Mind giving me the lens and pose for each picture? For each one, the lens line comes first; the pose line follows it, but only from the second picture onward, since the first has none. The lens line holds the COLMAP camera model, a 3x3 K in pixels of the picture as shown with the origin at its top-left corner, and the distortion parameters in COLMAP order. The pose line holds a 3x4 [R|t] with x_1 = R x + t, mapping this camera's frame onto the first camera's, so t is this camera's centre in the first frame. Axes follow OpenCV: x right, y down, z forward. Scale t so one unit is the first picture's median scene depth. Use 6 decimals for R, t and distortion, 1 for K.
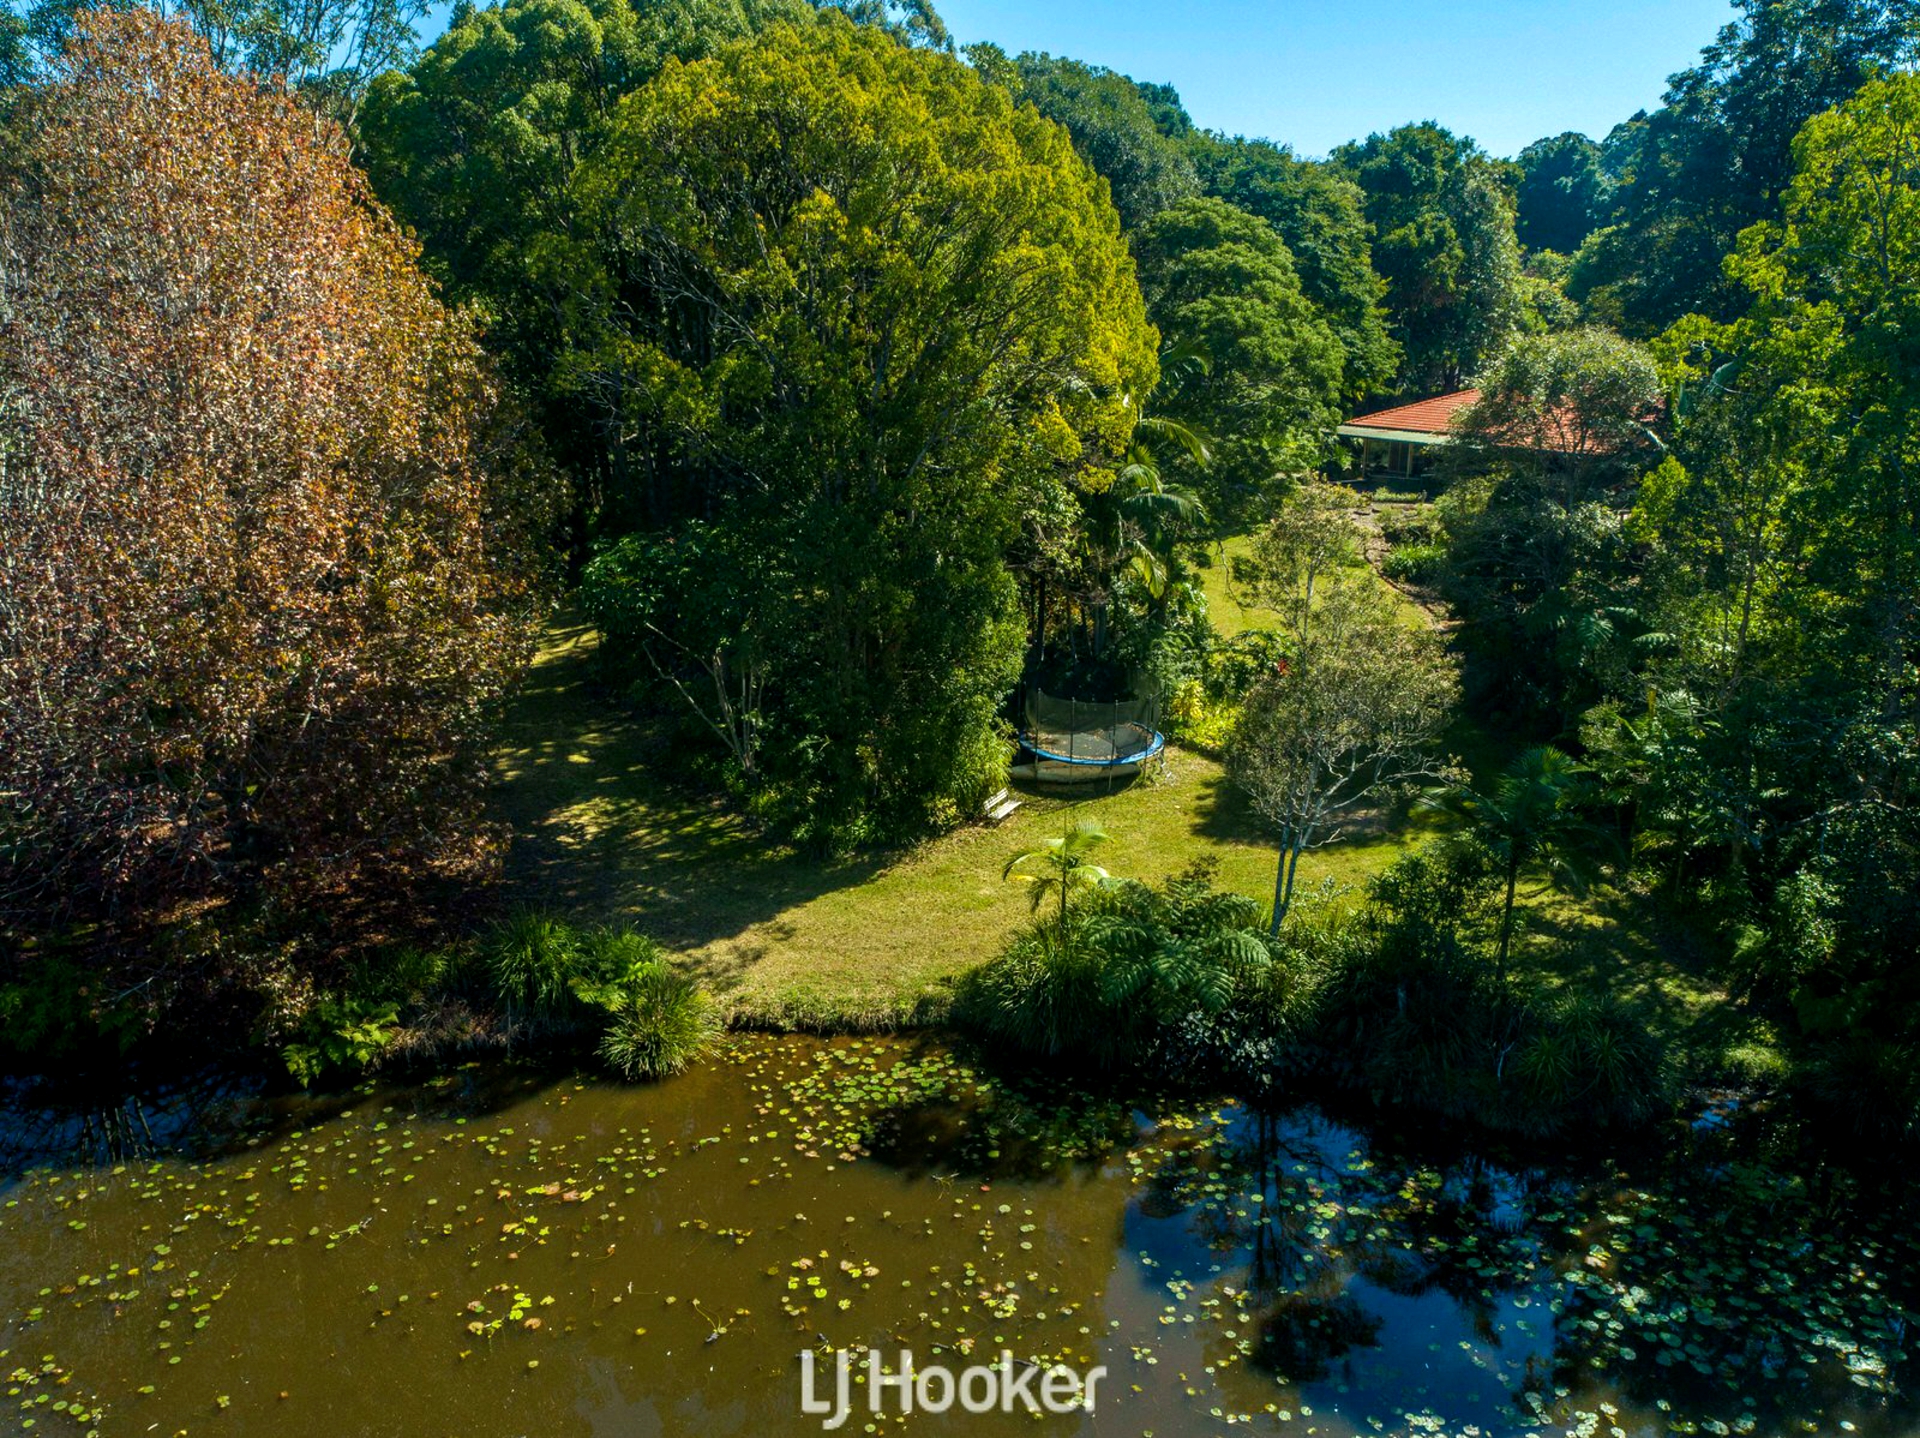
lens RADIAL K [[1365.3, 0, 964.4], [0, 1365.3, 717.9], [0, 0, 1]] dist [-0.047576, 0.000129]
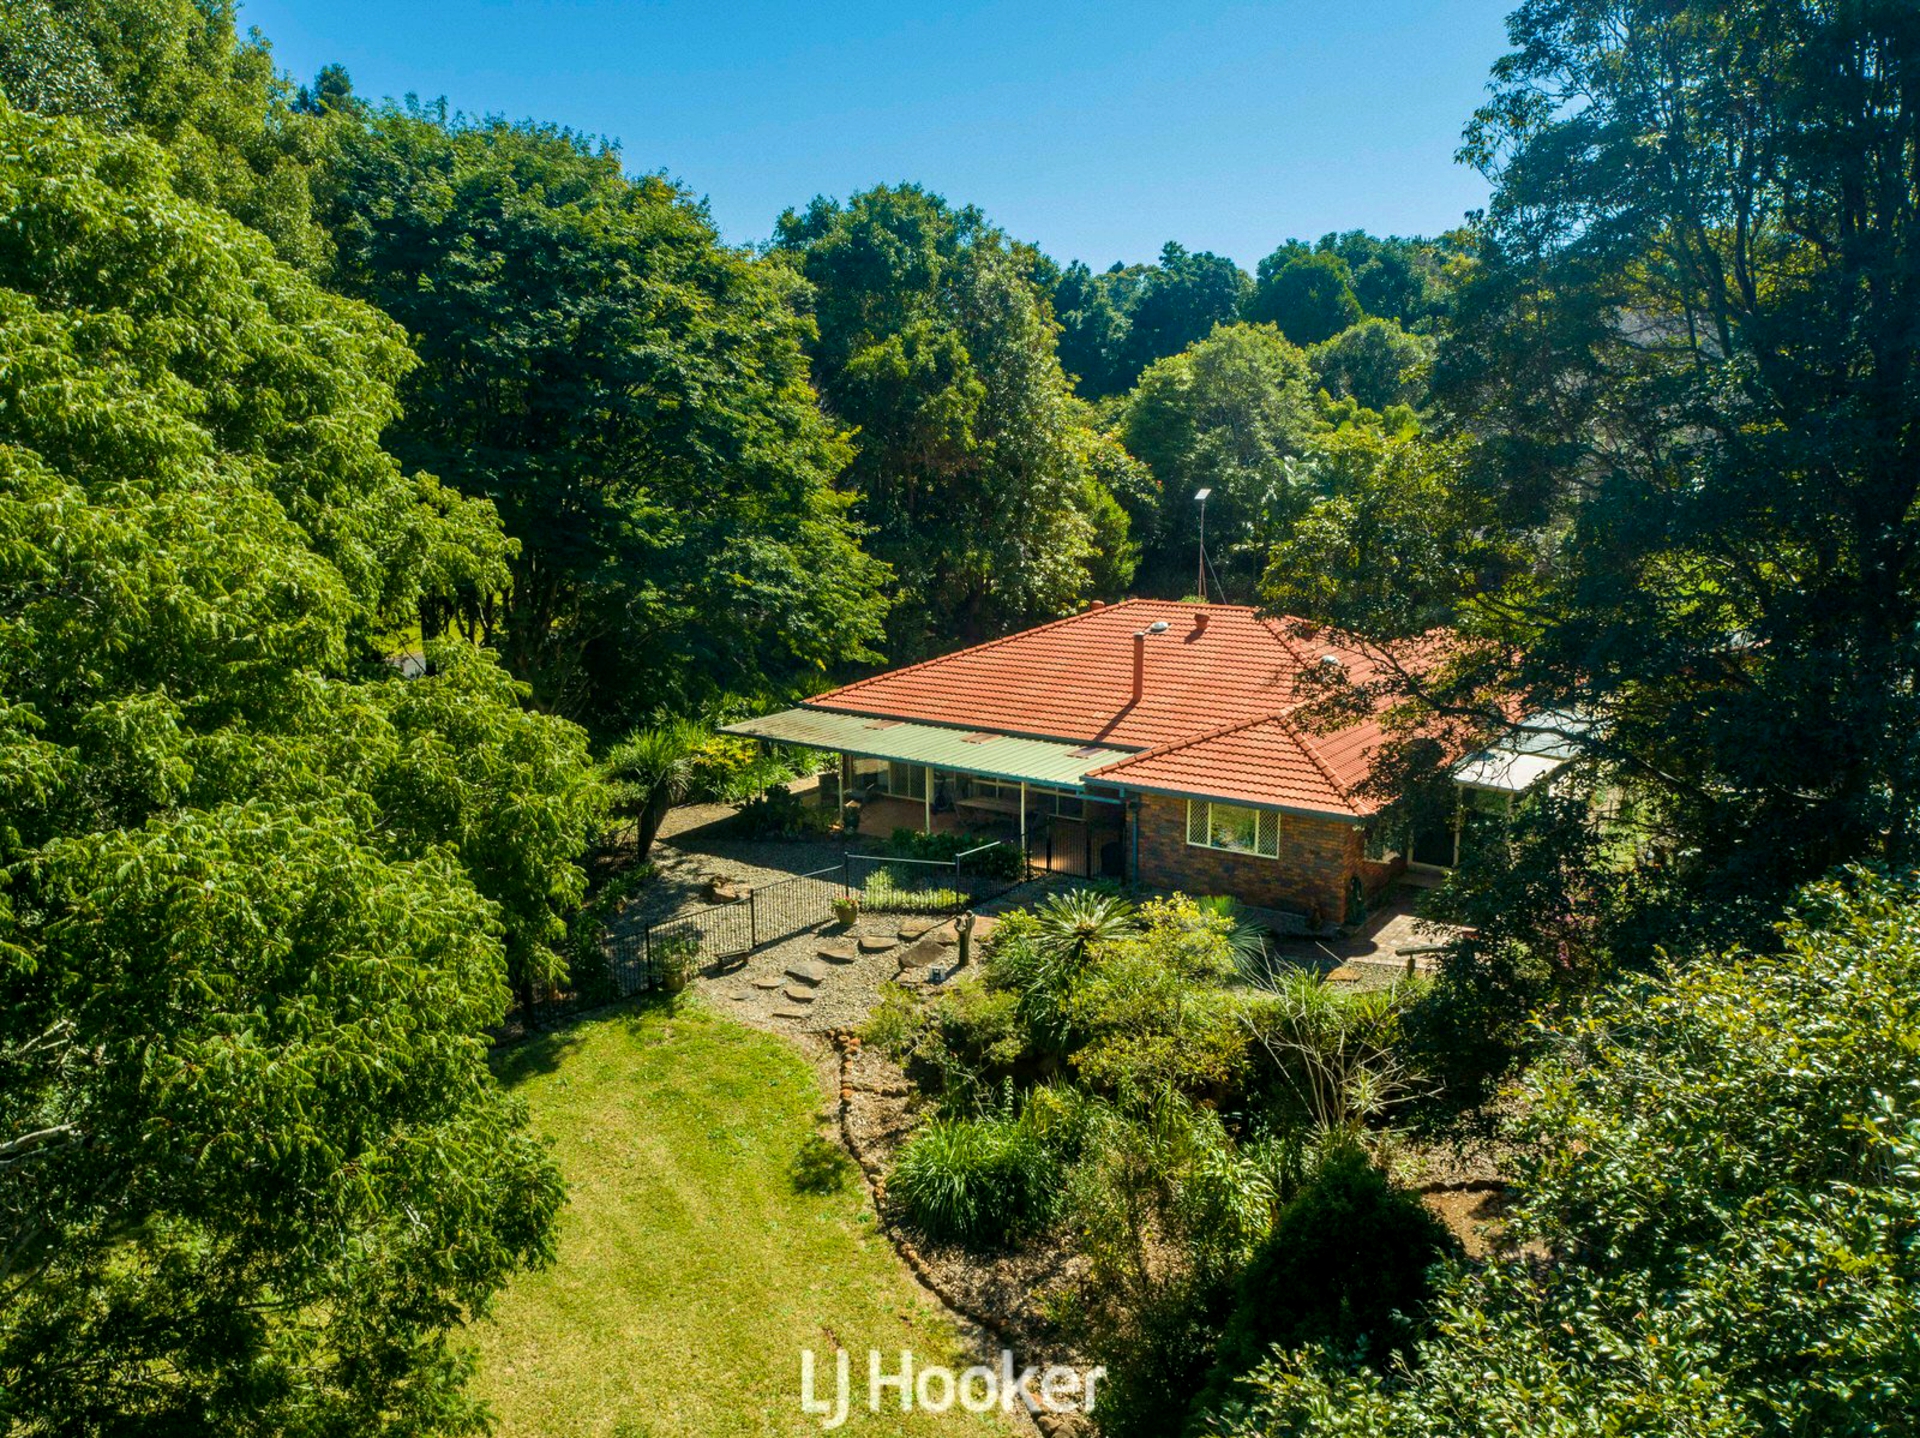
lens RADIAL K [[1365.3, 0, 957.1], [0, 1365.3, 717.4], [0, 0, 1]] dist [-0.047576, 0.000129]
pose [[0.943217, -0.064782, 0.325798, 0.156506], [0.098896, 0.991088, -0.089246, -0.150482], [-0.317113, 0.116398, 0.941218, 0.463532]]
